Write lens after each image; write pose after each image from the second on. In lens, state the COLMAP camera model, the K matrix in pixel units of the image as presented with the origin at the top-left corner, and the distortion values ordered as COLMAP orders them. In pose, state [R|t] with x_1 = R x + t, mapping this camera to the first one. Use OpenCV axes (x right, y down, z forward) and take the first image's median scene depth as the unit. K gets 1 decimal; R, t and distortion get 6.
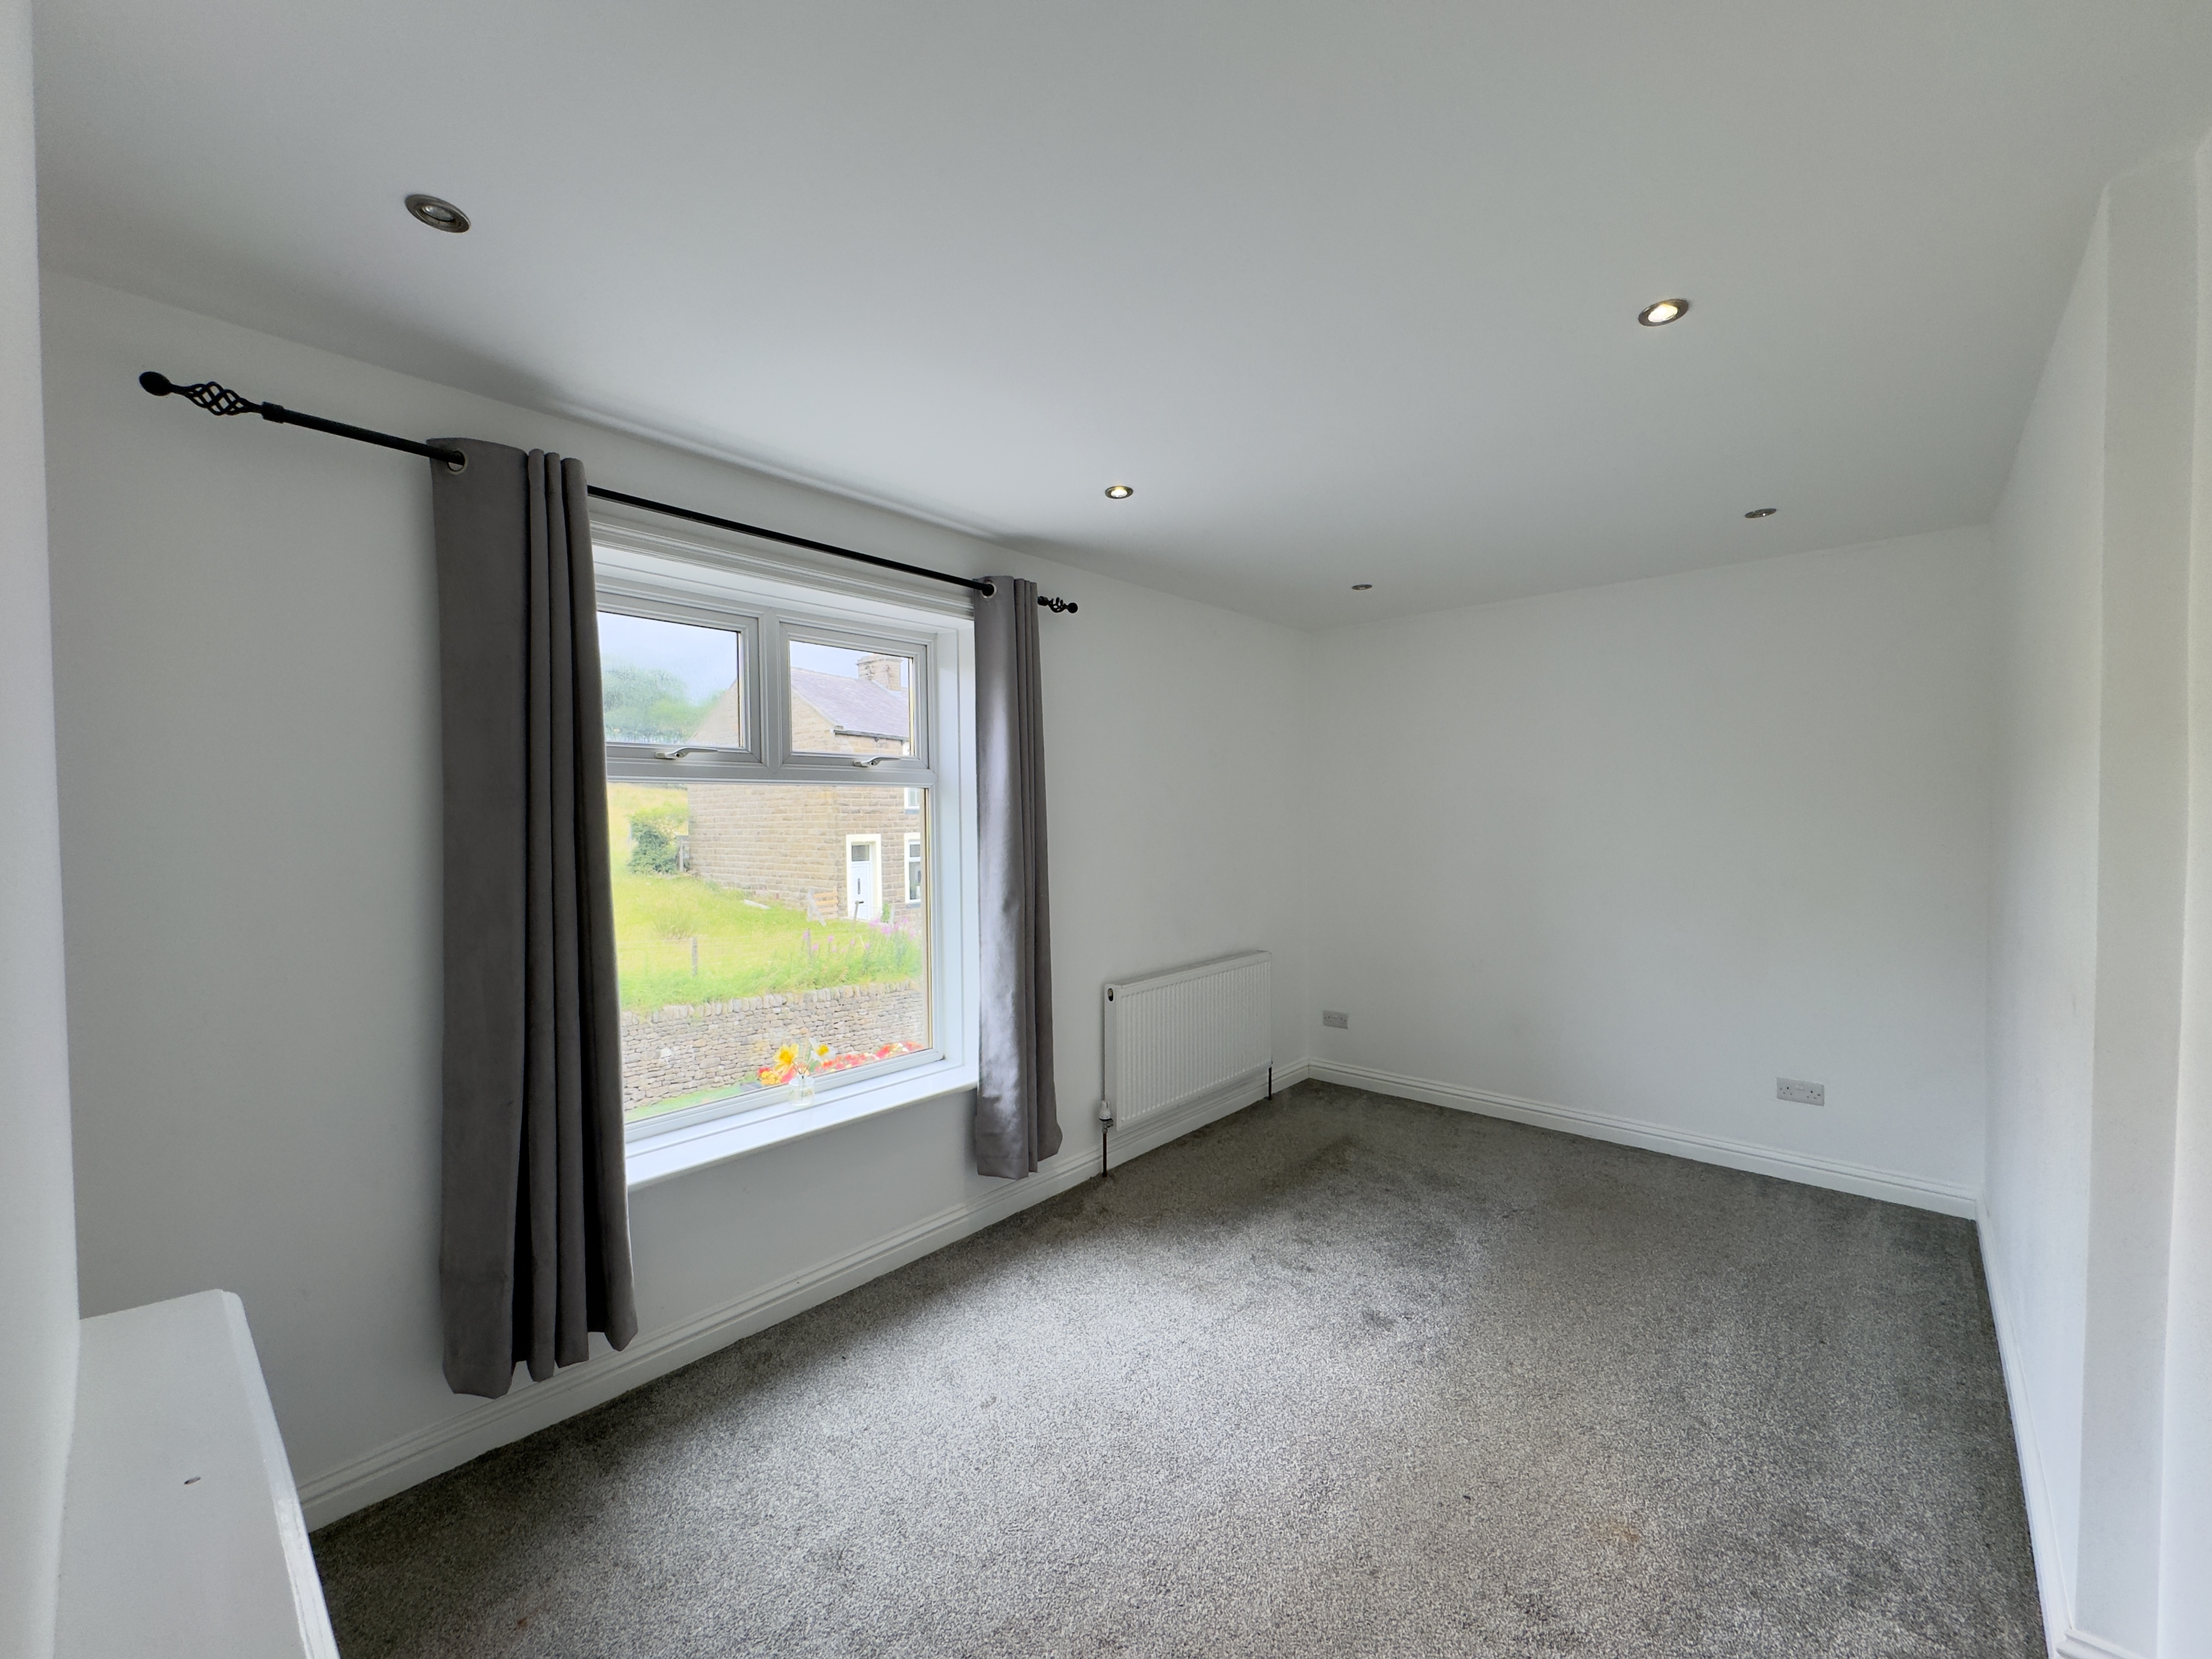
lens RADIAL K [[881.9, 0, 1102.5], [0, 881.9, 836.1], [0, 0, 1]] dist [-0.002059, -0.000580]
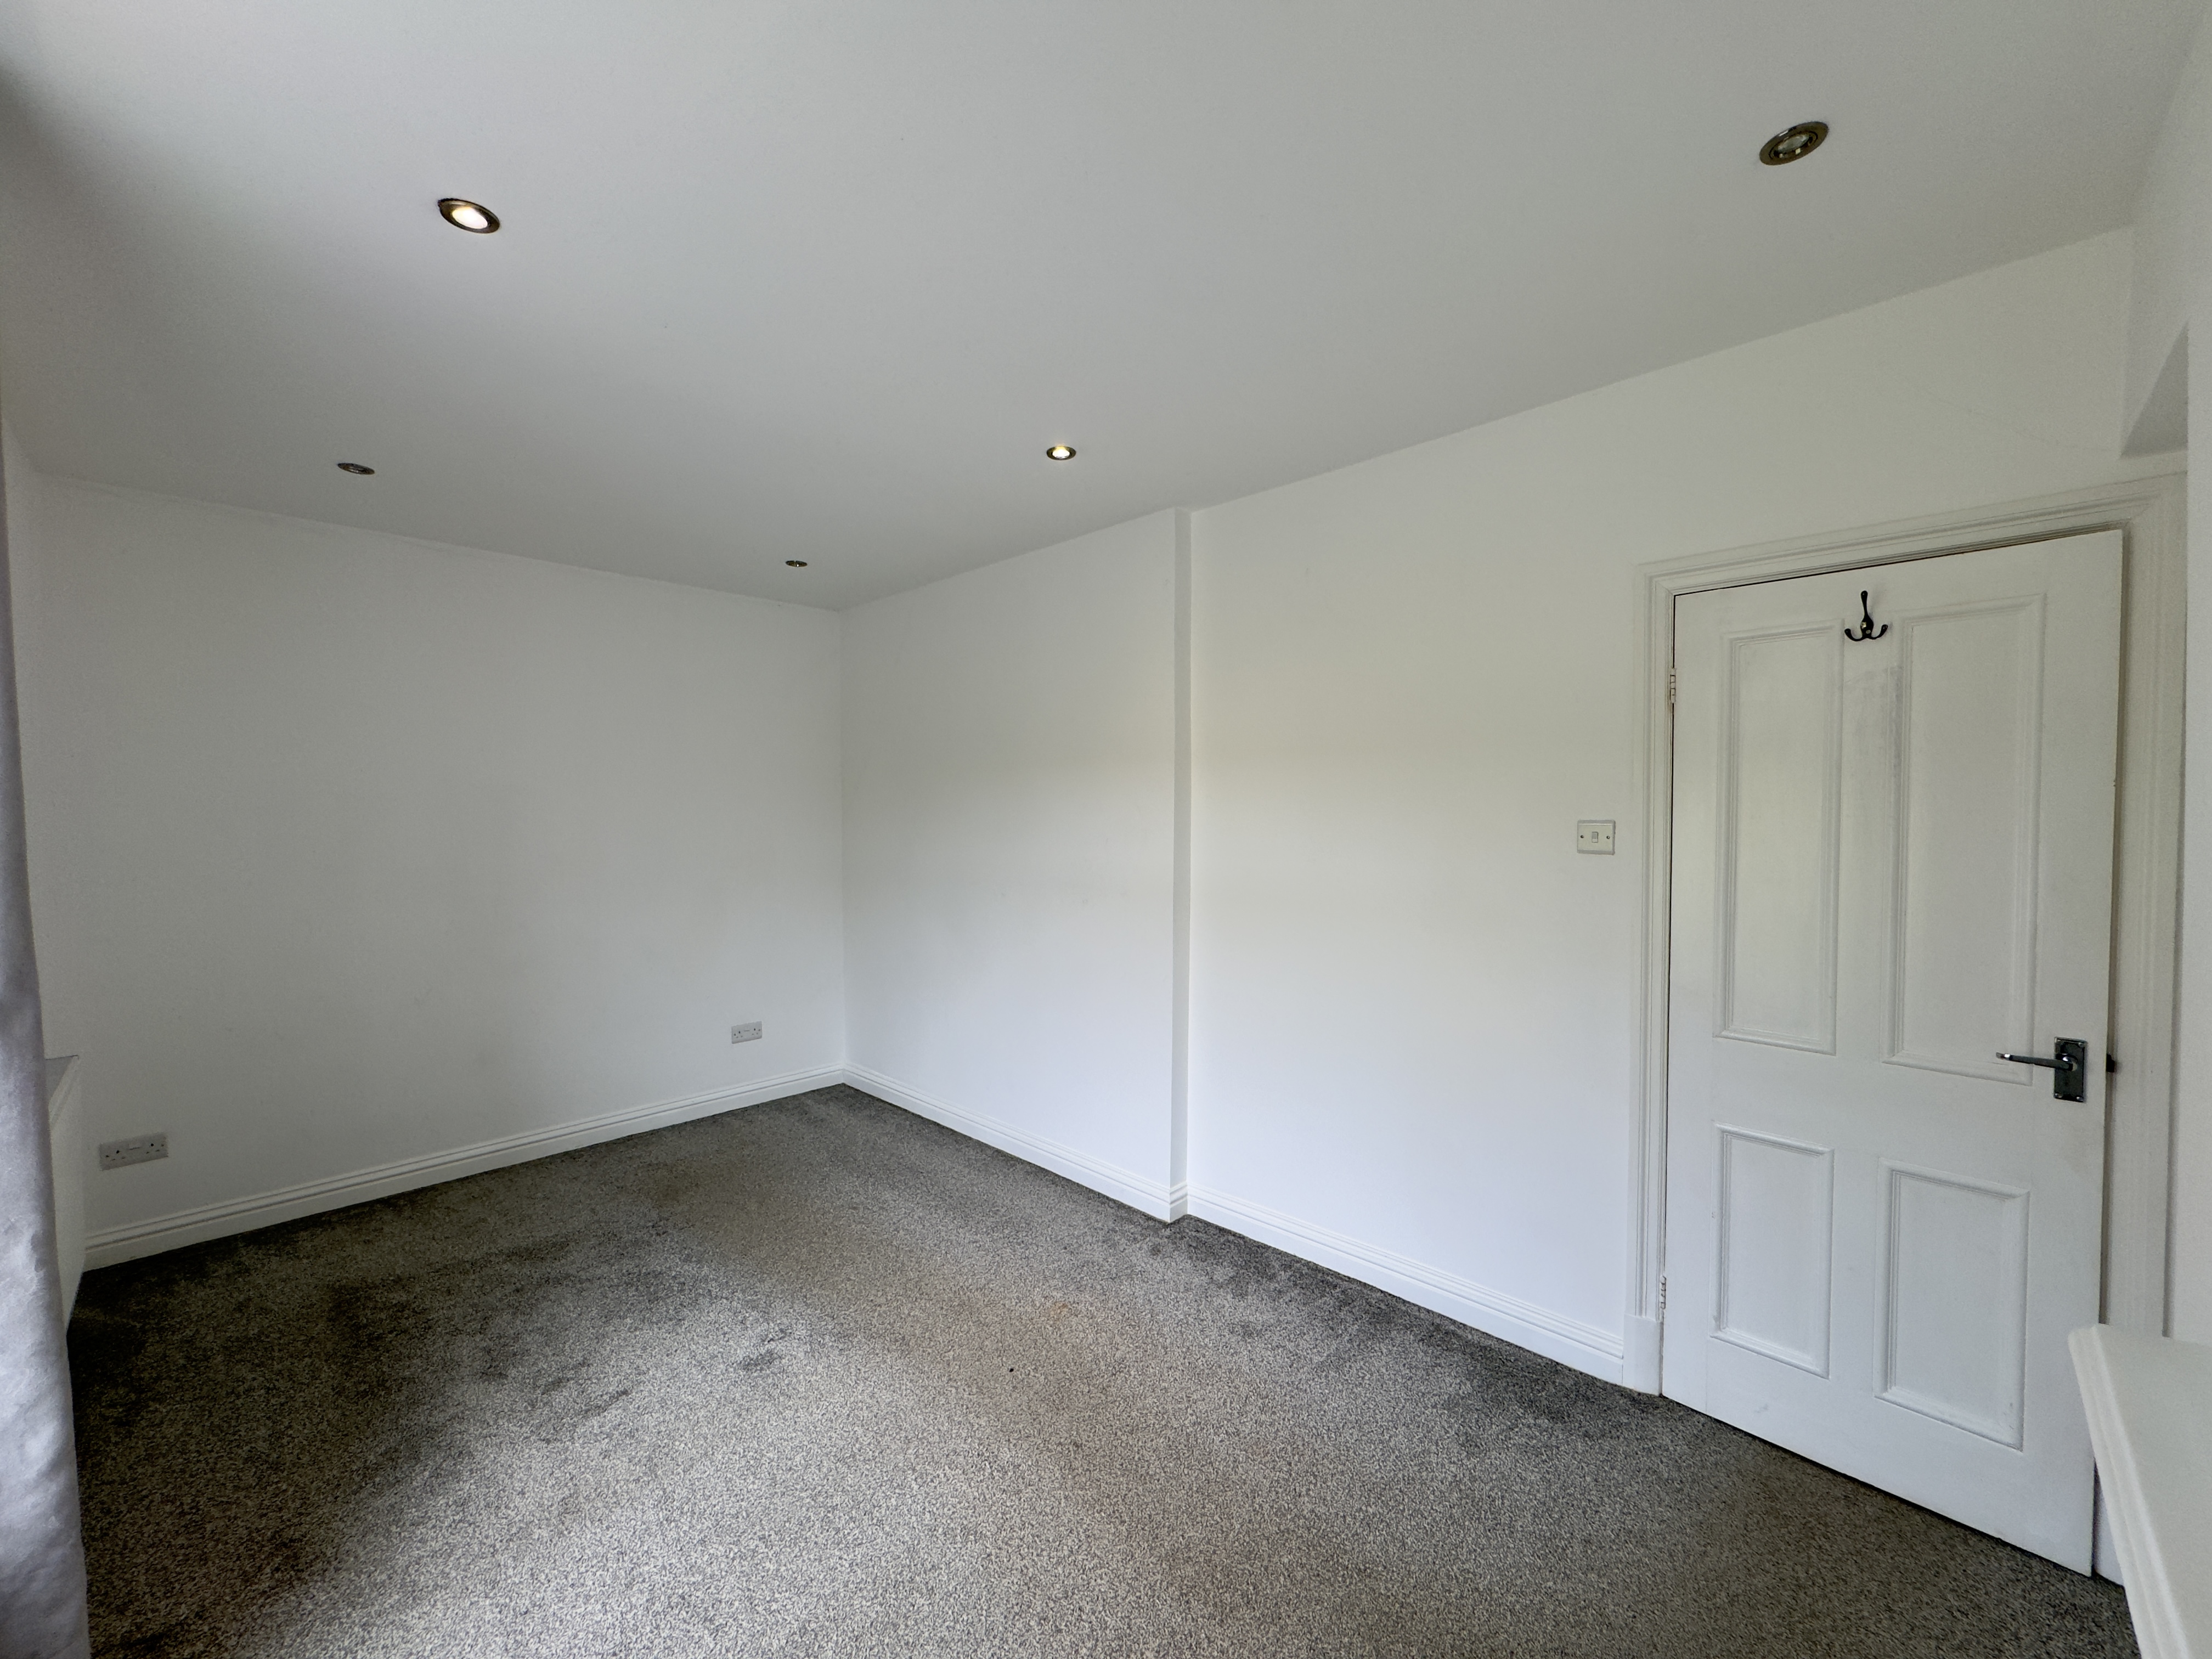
lens RADIAL K [[873.9, 0, 1103.4], [0, 873.9, 811.5], [0, 0, 1]] dist [0.001714, -0.000468]
pose [[0.044746, 0.003631, 0.998992, -0.435565], [0.028837, 0.999572, -0.004925, -0.000724], [-0.998582, 0.029028, 0.044622, 0.450315]]
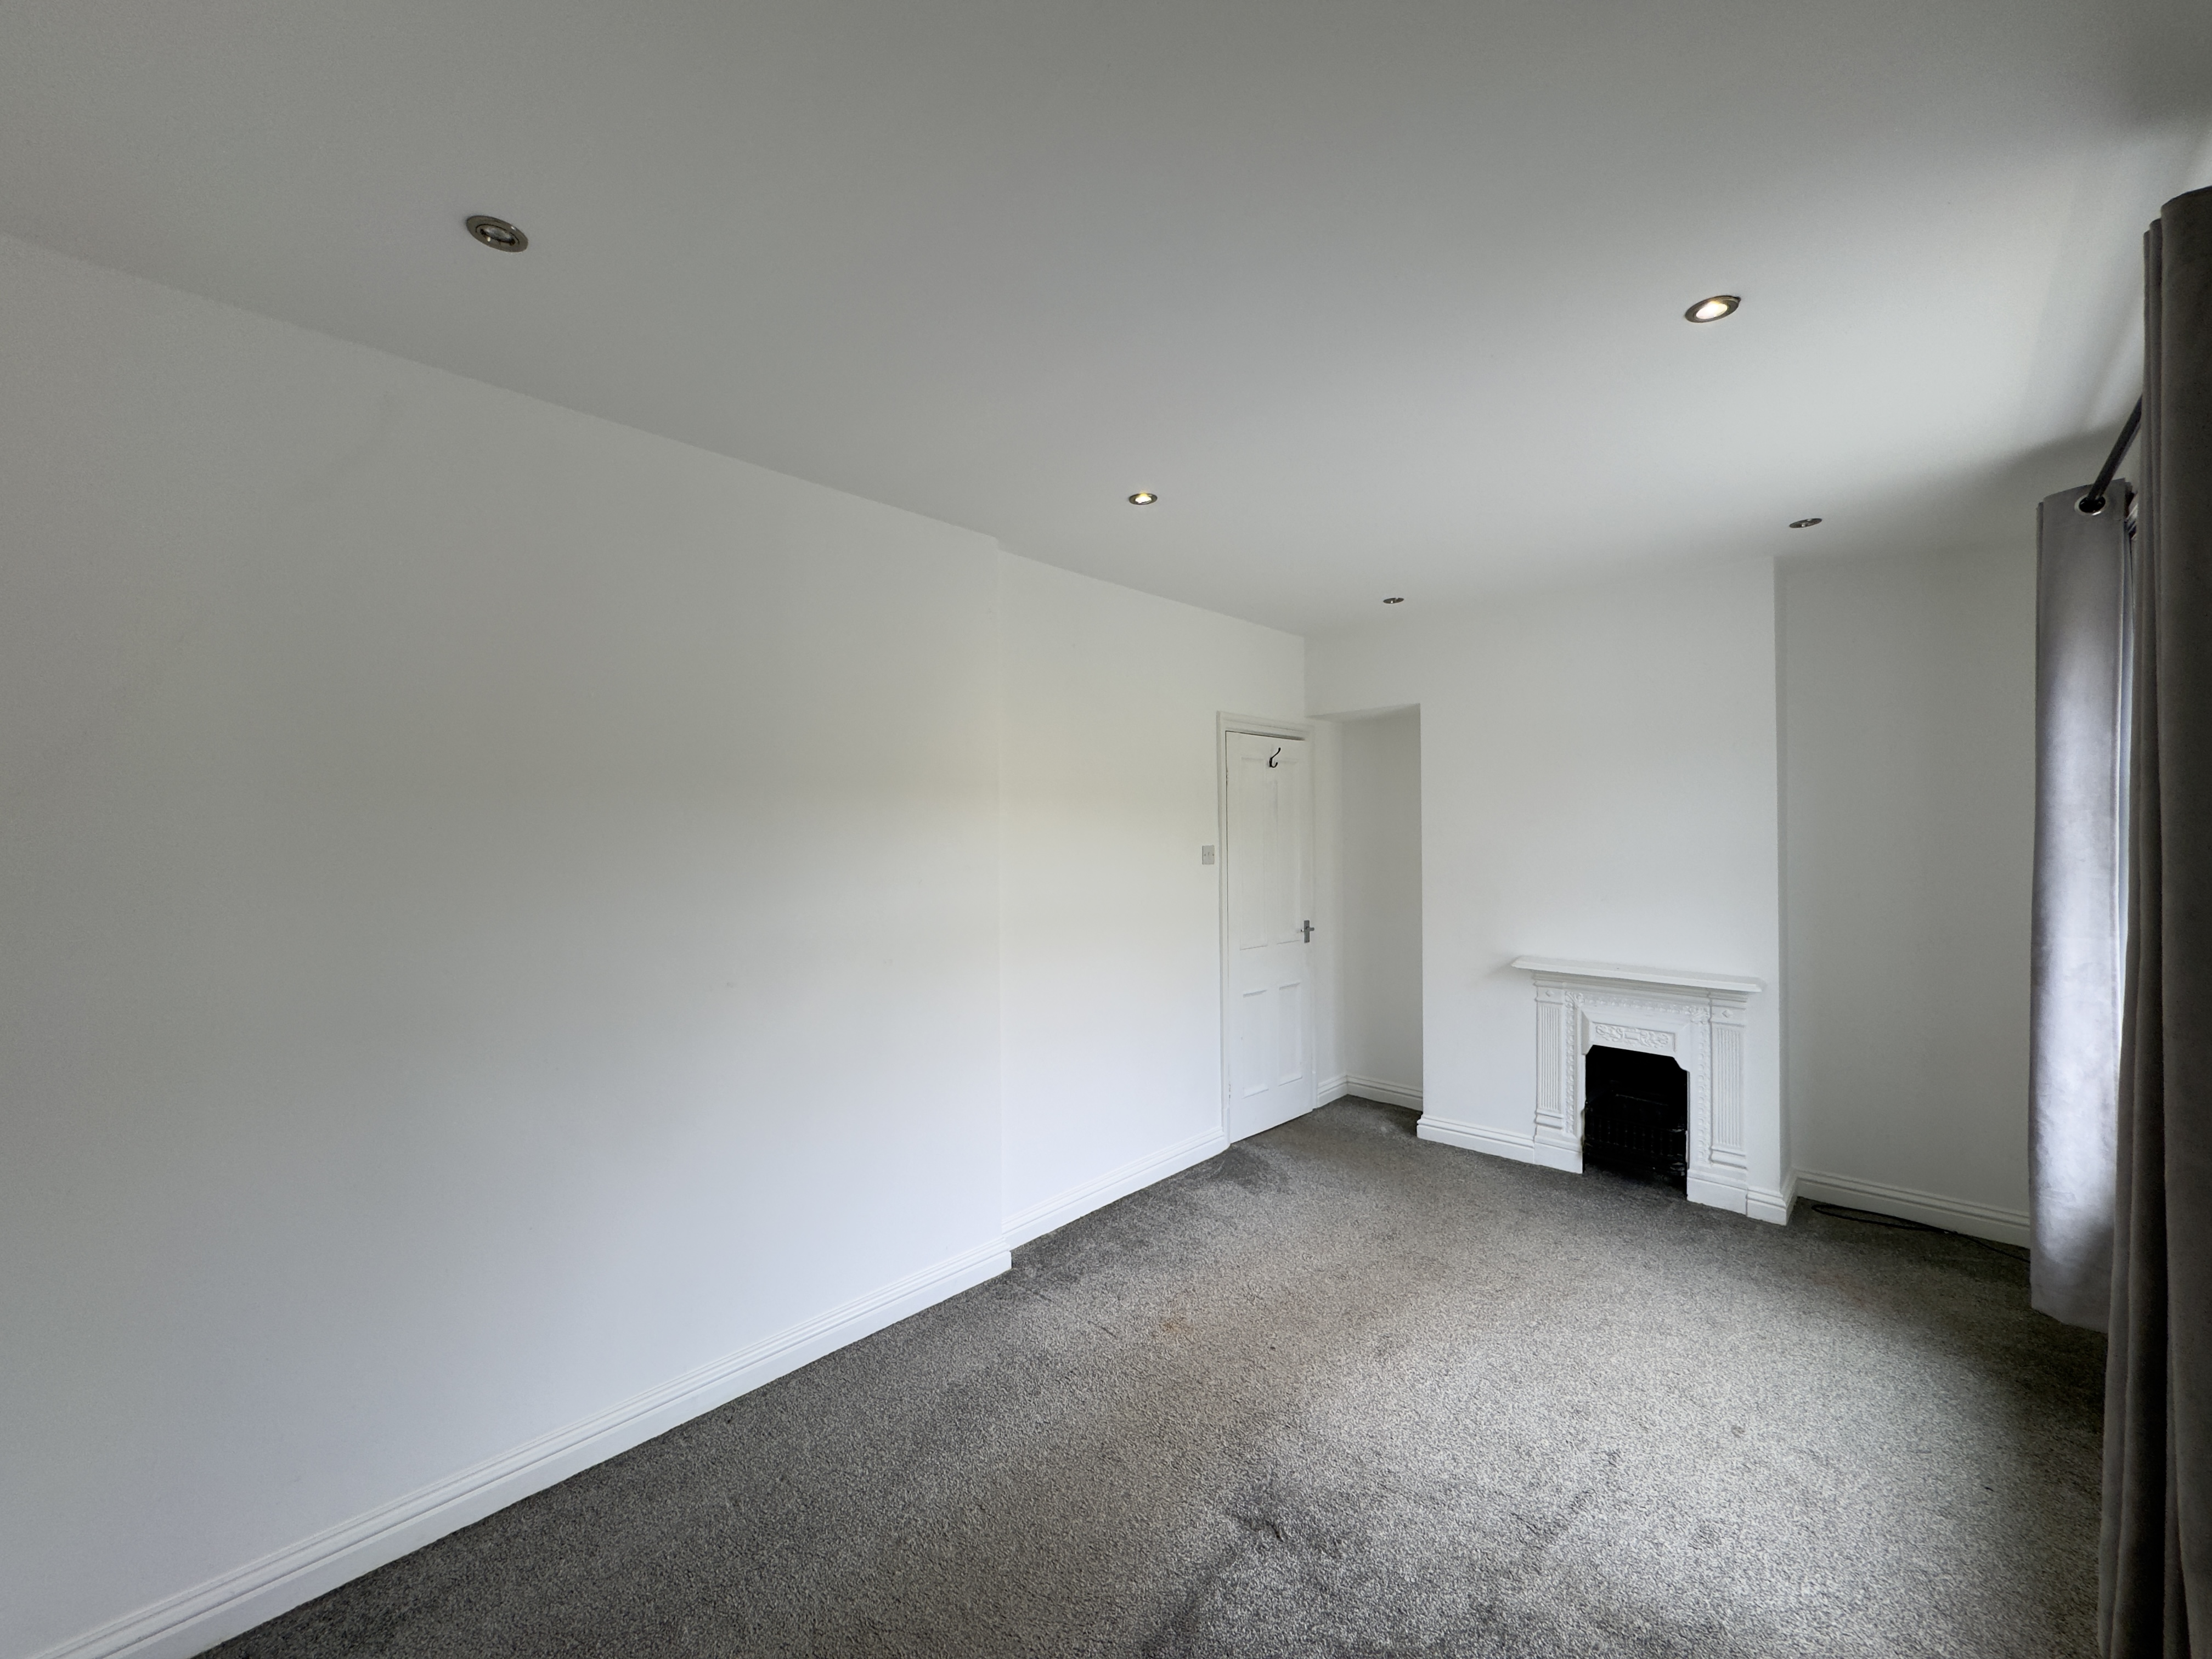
lens RADIAL K [[881.9, 0, 1102.5], [0, 881.9, 836.1], [0, 0, 1]] dist [-0.002059, -0.000580]
pose [[-0.998480, 0.026888, 0.048105, 0.401908], [0.028918, 0.998699, 0.042007, -0.061052], [-0.046913, 0.043334, -0.997959, 1.390838]]
